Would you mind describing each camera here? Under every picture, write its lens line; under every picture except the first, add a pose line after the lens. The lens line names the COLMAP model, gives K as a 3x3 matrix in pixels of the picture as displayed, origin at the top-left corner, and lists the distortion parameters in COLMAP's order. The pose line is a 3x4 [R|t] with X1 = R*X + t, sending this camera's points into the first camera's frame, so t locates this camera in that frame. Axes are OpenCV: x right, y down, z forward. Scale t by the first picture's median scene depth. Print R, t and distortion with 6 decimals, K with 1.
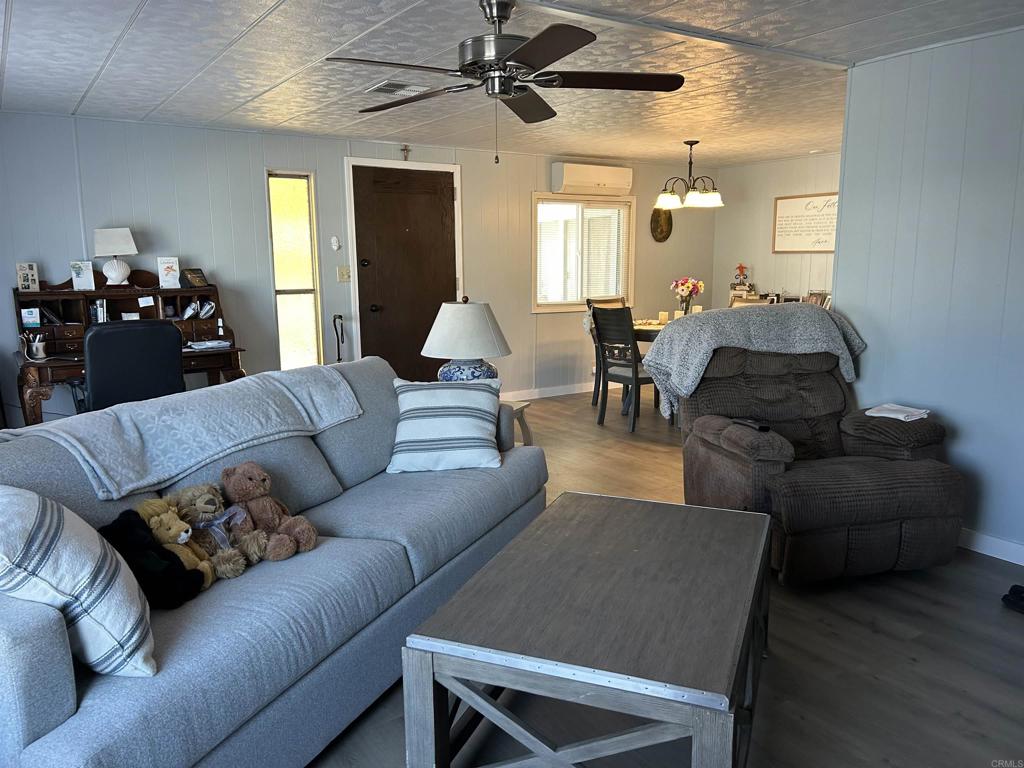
lens RADIAL K [[773.2, 0, 511.2], [0, 773.2, 384.5], [0, 0, 1]] dist [0.044813, -0.044064]
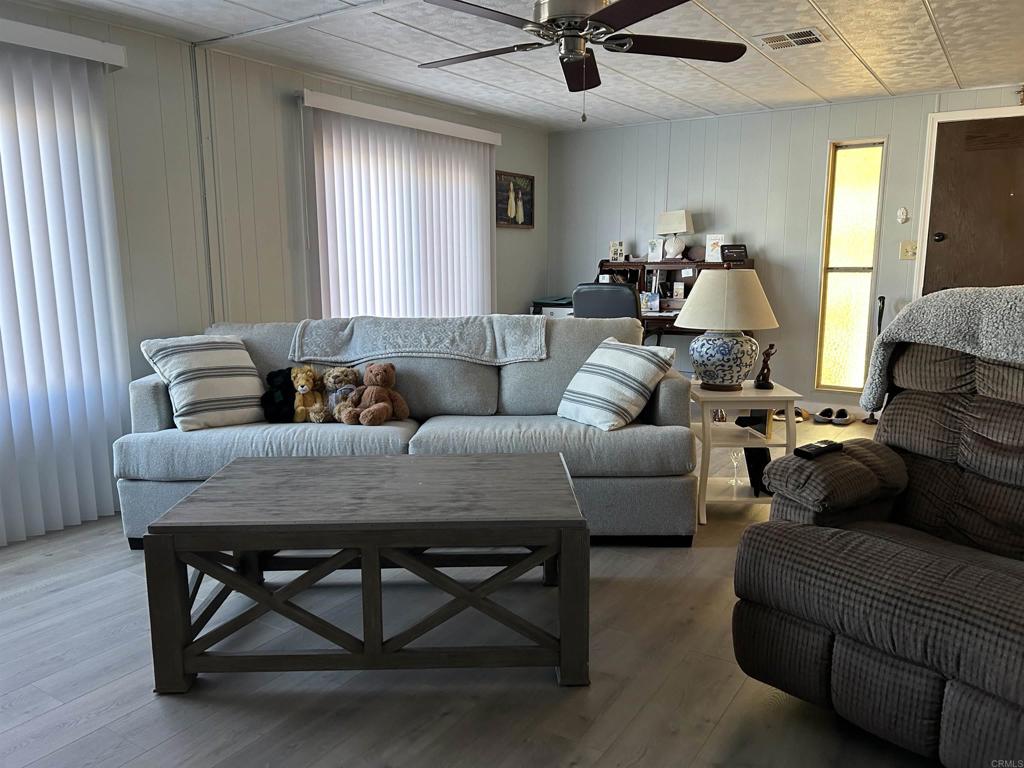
lens RADIAL K [[773.2, 0, 509.9], [0, 773.2, 385.6], [0, 0, 1]] dist [0.044813, -0.044064]
pose [[0.380697, 0.154824, -0.911647, 0.512536], [-0.149120, 0.983259, 0.104714, -0.021712], [0.912597, 0.096081, 0.397411, 0.302740]]
